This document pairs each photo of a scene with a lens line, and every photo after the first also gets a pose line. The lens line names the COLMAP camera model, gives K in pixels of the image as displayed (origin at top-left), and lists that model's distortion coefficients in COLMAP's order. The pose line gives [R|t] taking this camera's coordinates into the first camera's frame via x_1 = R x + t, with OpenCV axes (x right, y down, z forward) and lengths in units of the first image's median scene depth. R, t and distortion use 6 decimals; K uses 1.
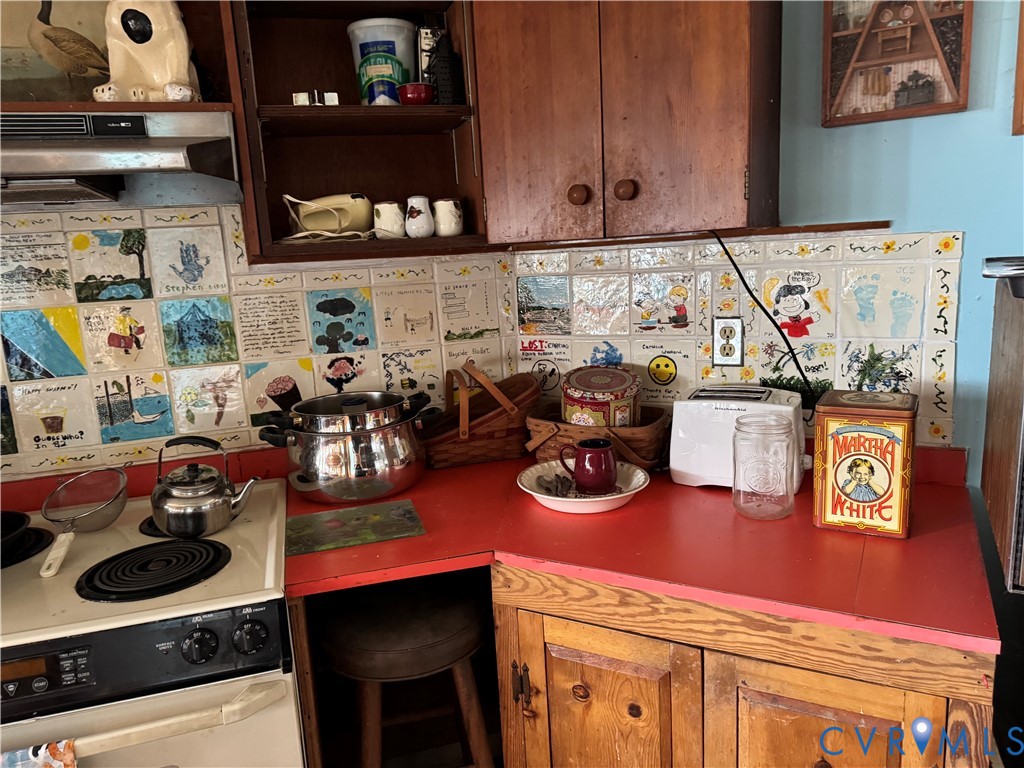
lens RADIAL K [[723.4, 0, 510.4], [0, 723.4, 385.0], [0, 0, 1]] dist [0.045825, -0.043343]
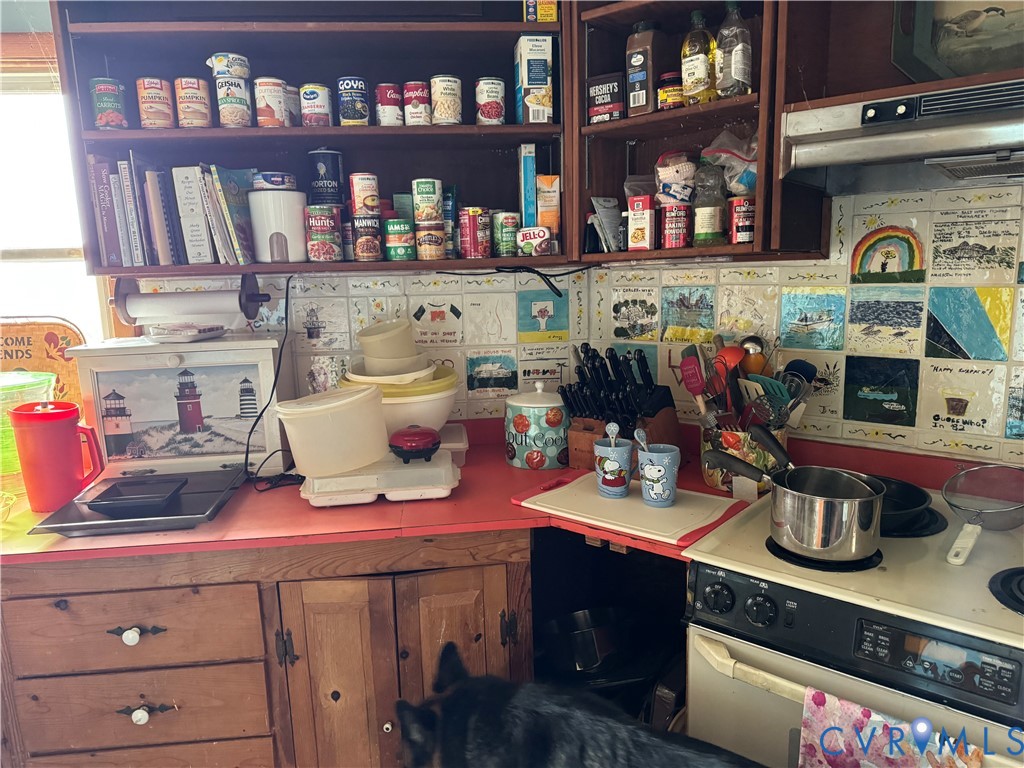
lens RADIAL K [[723.4, 0, 510.4], [0, 723.4, 385.0], [0, 0, 1]] dist [0.045825, -0.043343]
pose [[0.536514, 0.185733, -0.823198, -0.152598], [-0.163973, 0.979832, 0.114205, 0.012446], [0.827807, 0.073710, 0.556149, -0.034552]]
